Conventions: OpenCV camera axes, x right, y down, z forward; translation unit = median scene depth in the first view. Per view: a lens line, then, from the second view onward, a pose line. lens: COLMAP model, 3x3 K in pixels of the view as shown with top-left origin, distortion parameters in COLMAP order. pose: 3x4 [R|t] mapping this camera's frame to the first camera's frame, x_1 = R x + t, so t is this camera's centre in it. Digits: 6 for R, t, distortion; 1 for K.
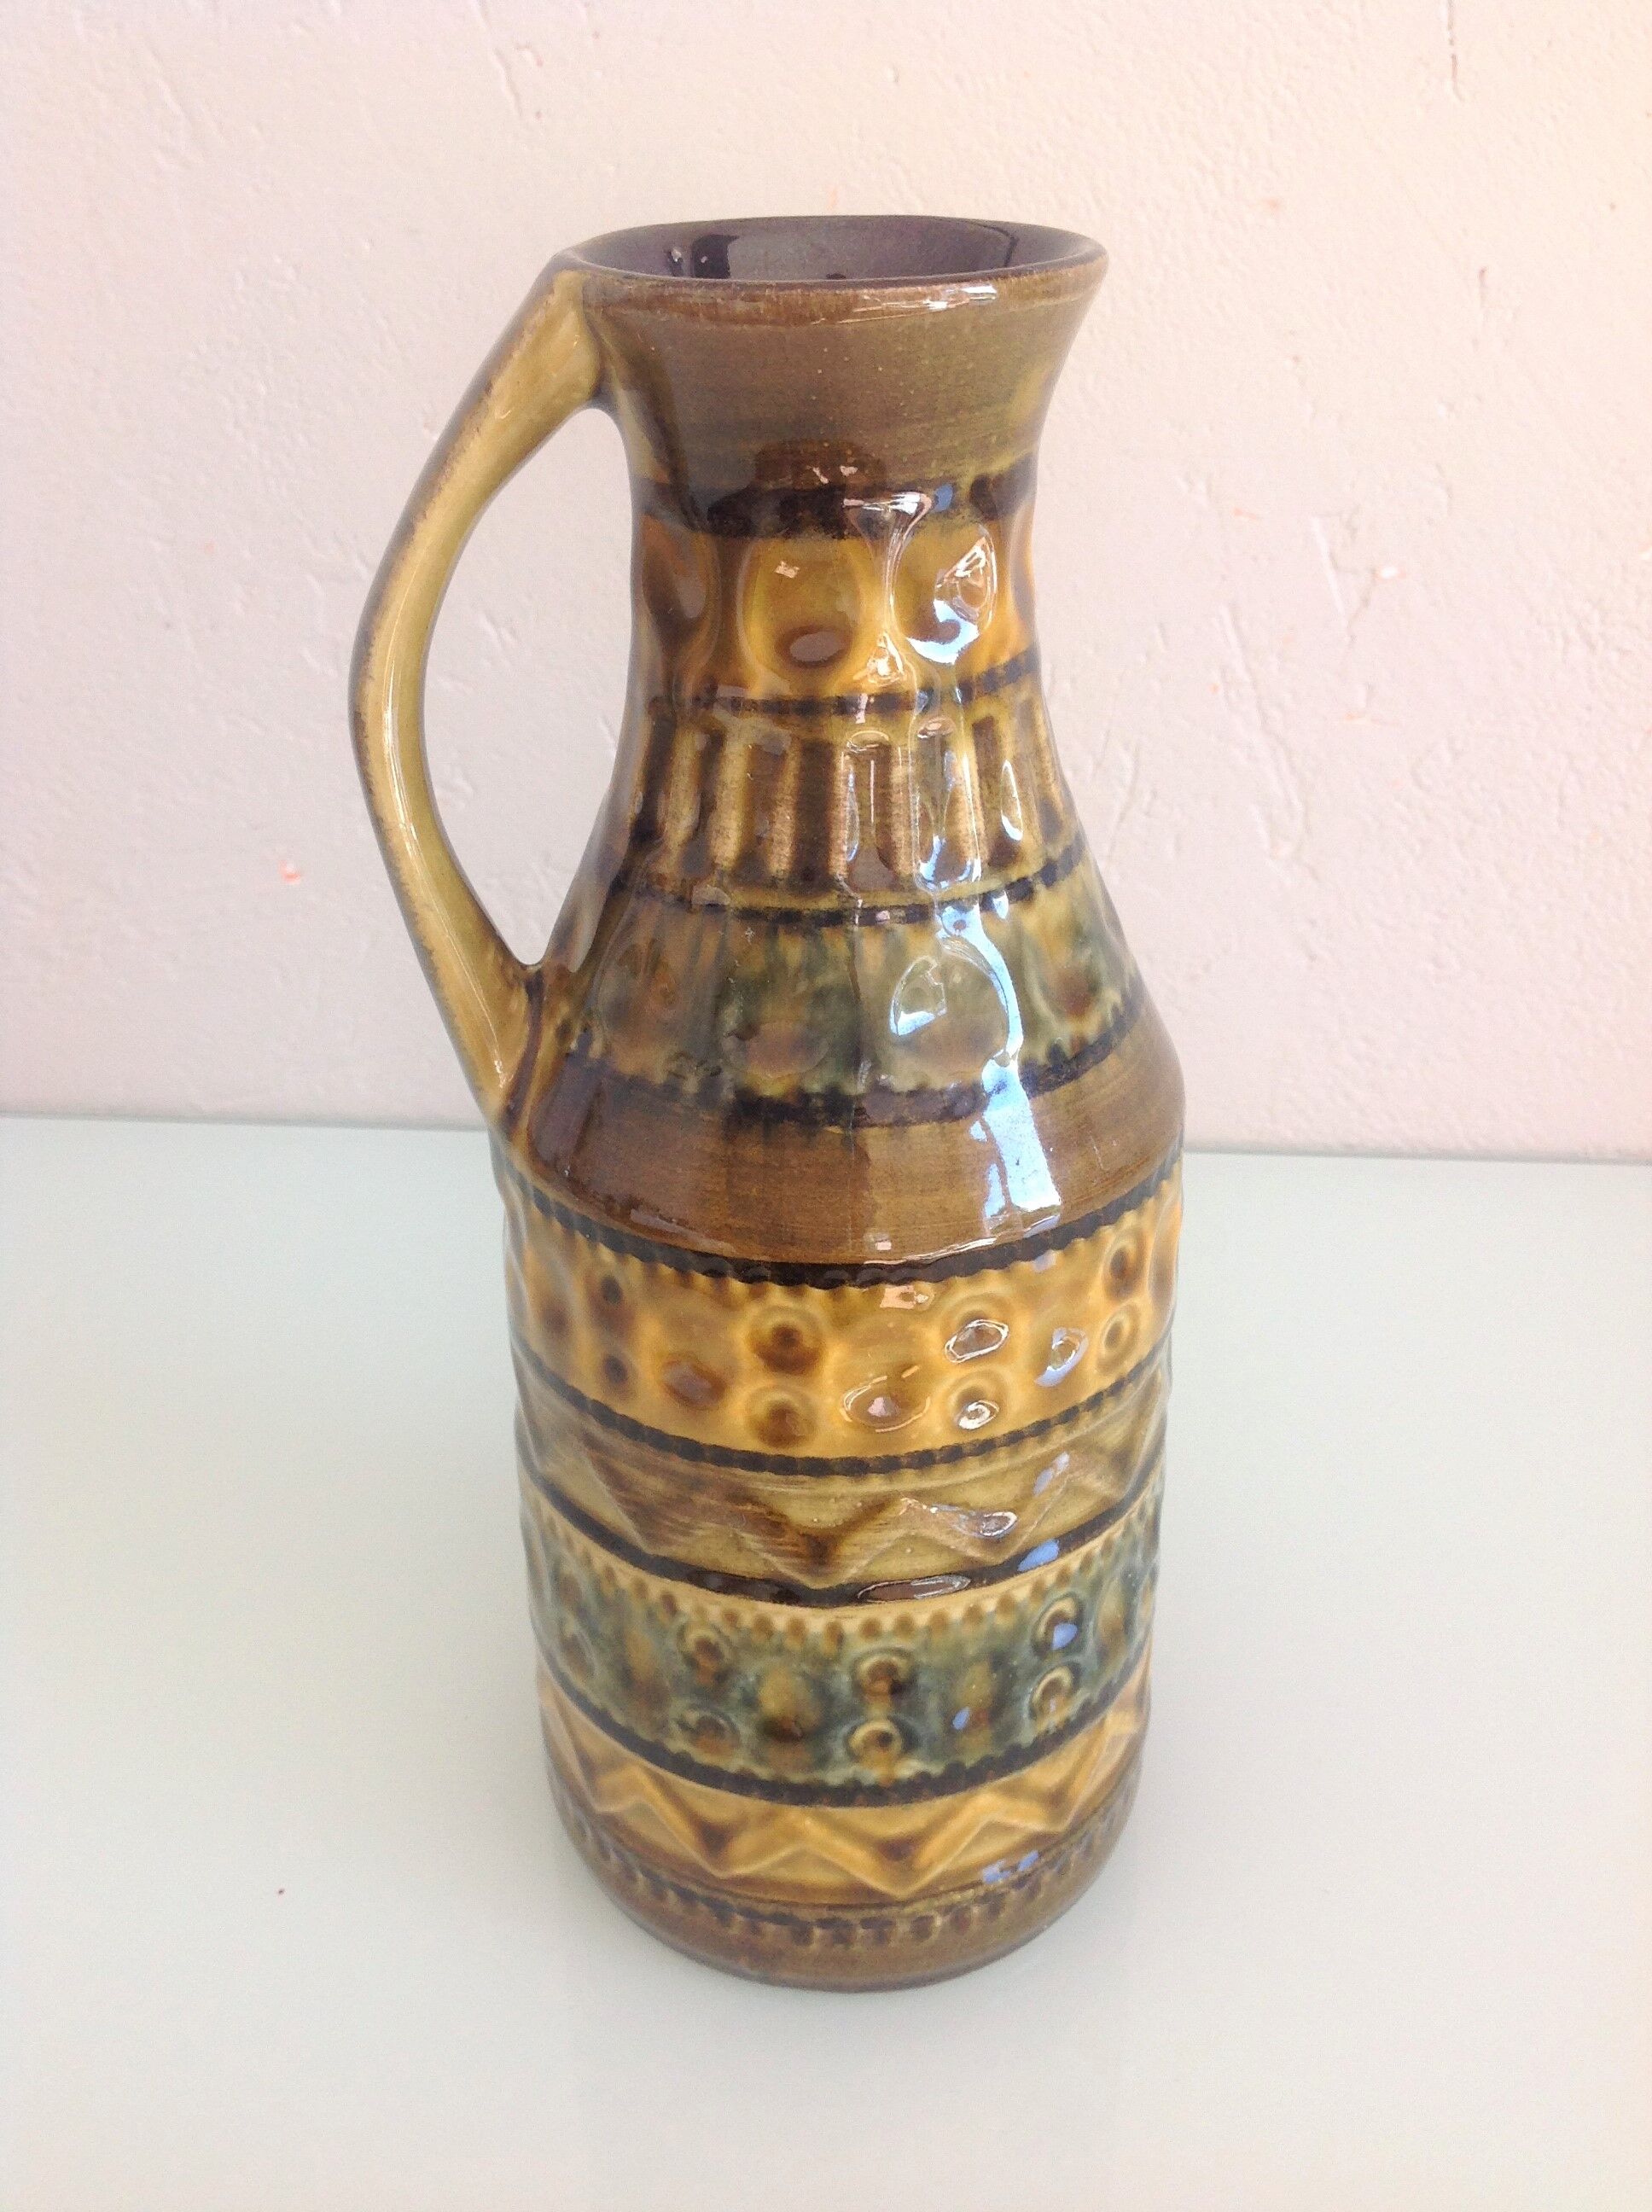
lens RADIAL K [[2222.3, 0, 818.8], [0, 2222.3, 1225.5], [0, 0, 1]] dist [0.106152, -0.240445]
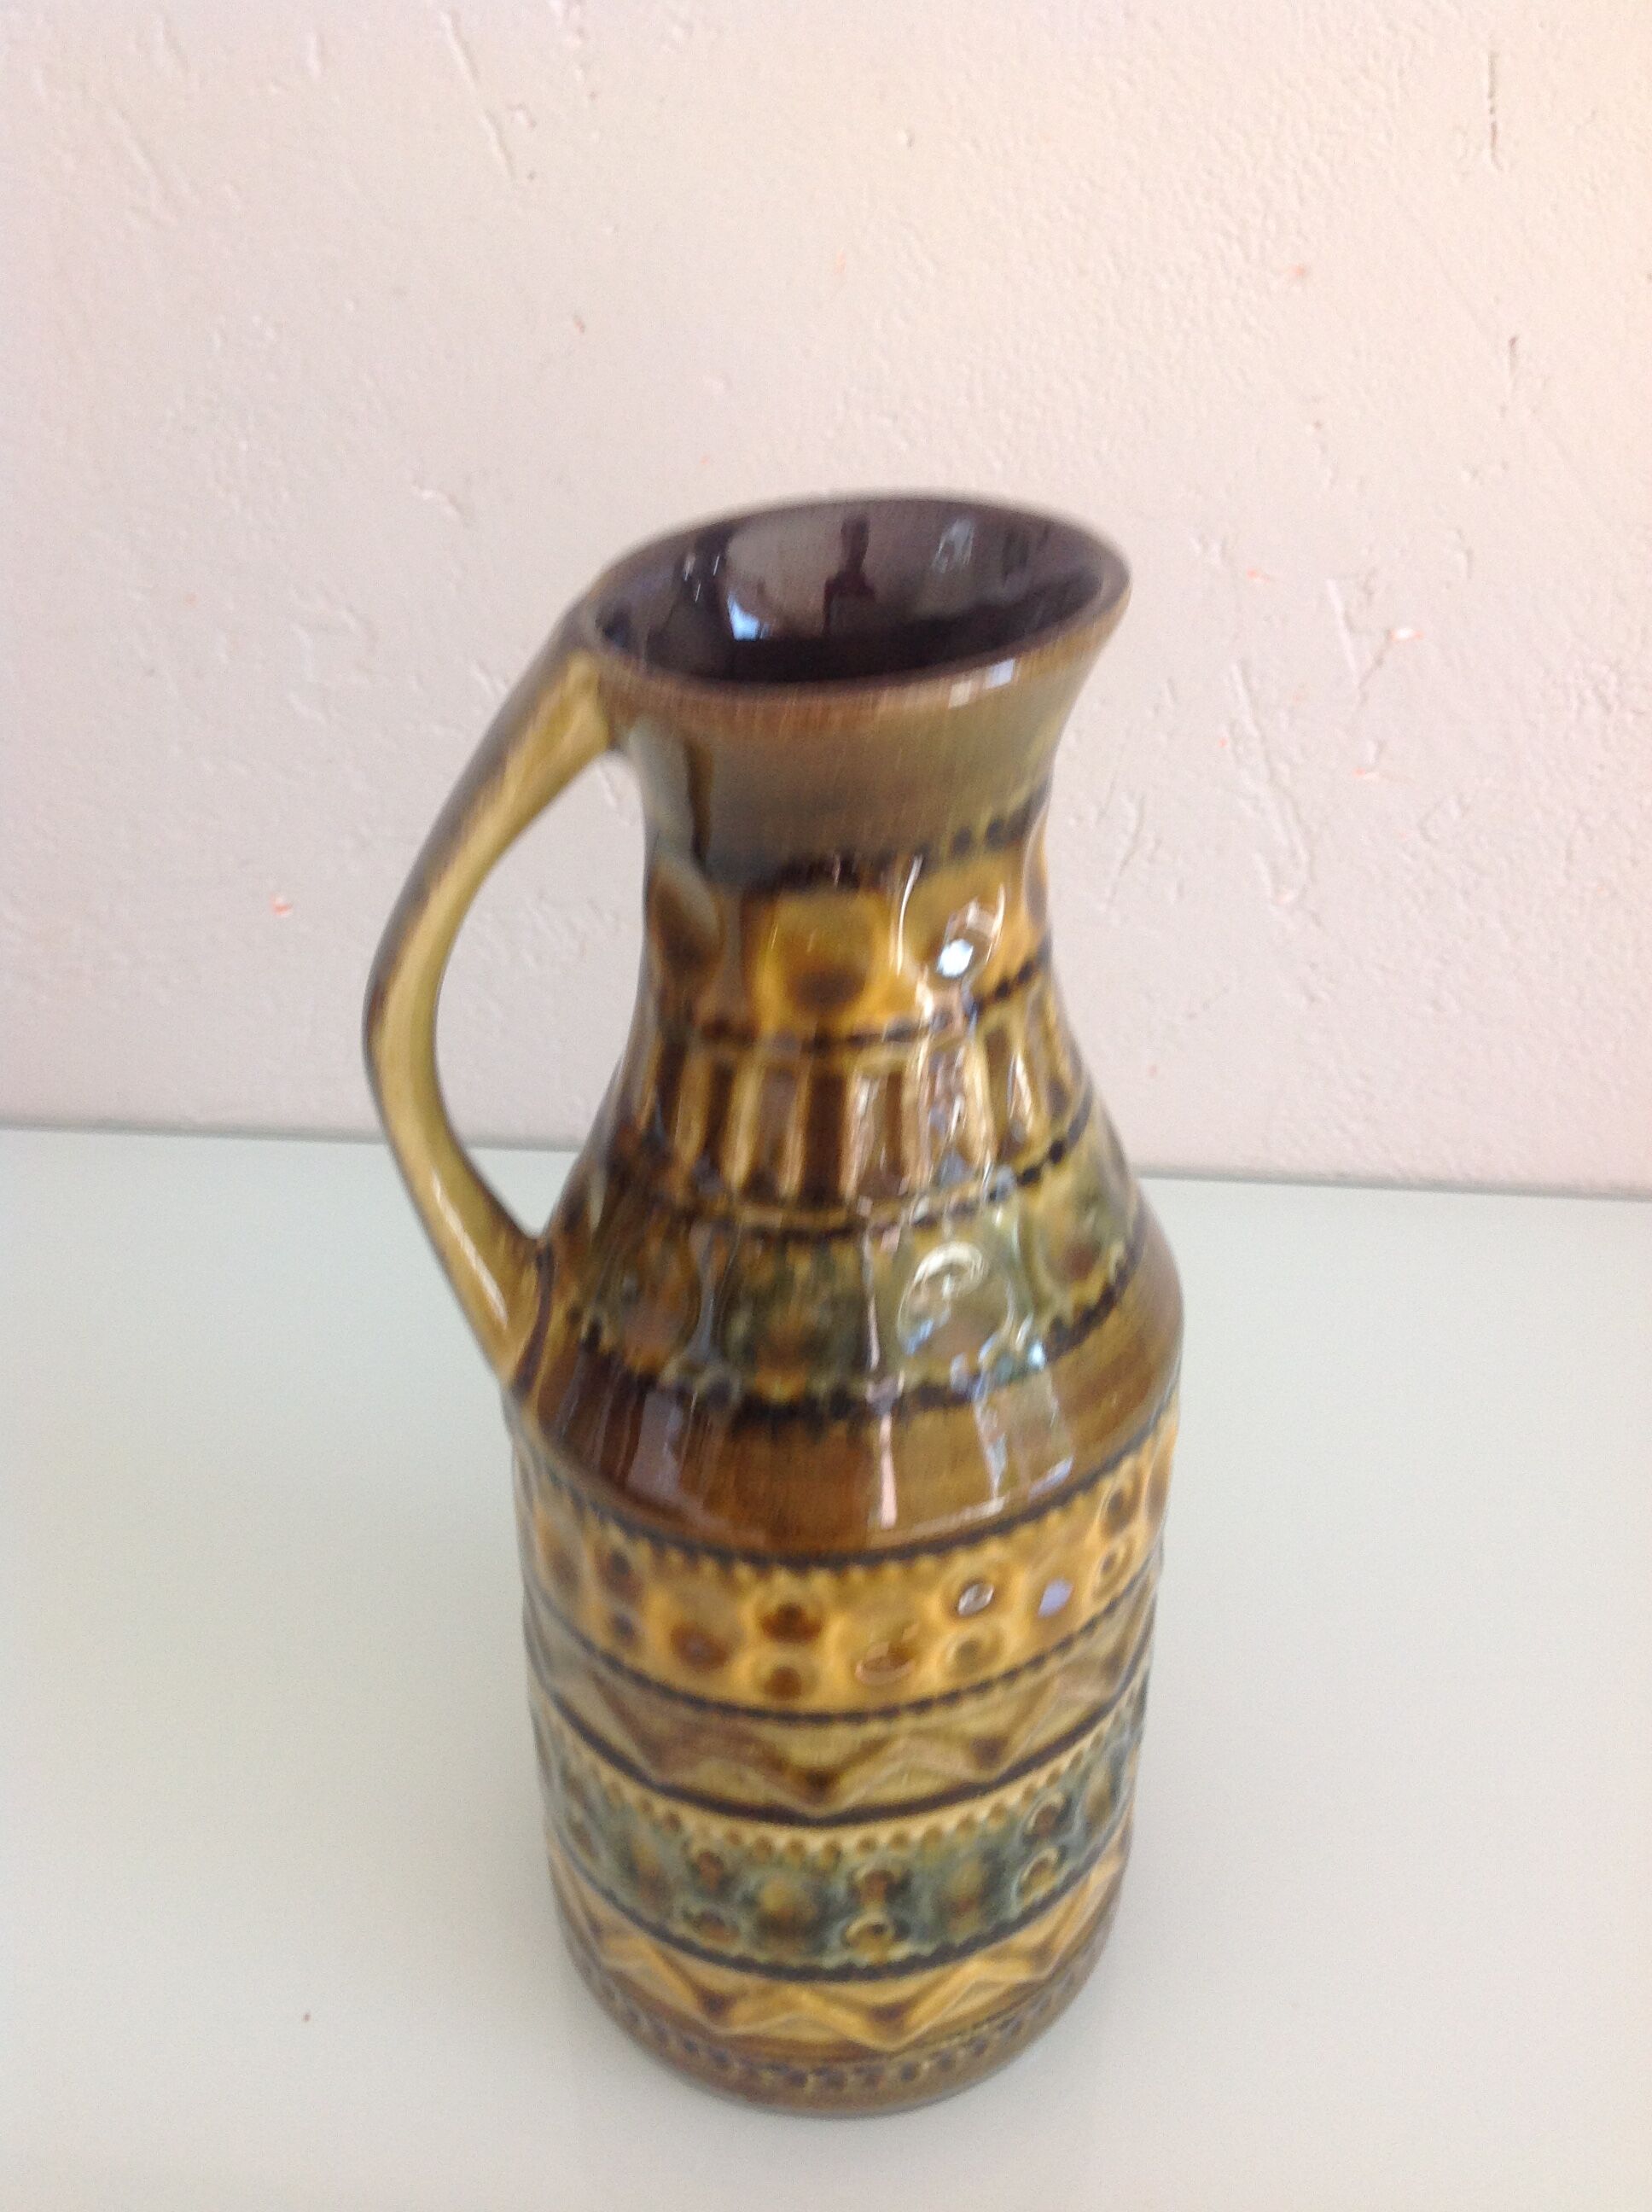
lens RADIAL K [[2222.3, 0, 818.8], [0, 2222.3, 1225.5], [0, 0, 1]] dist [0.106152, -0.240445]
pose [[0.999926, 0.008363, 0.008875, -0.010647], [-0.009371, 0.992686, 0.120360, -0.218182], [-0.007803, -0.120434, 0.992691, 0.002899]]
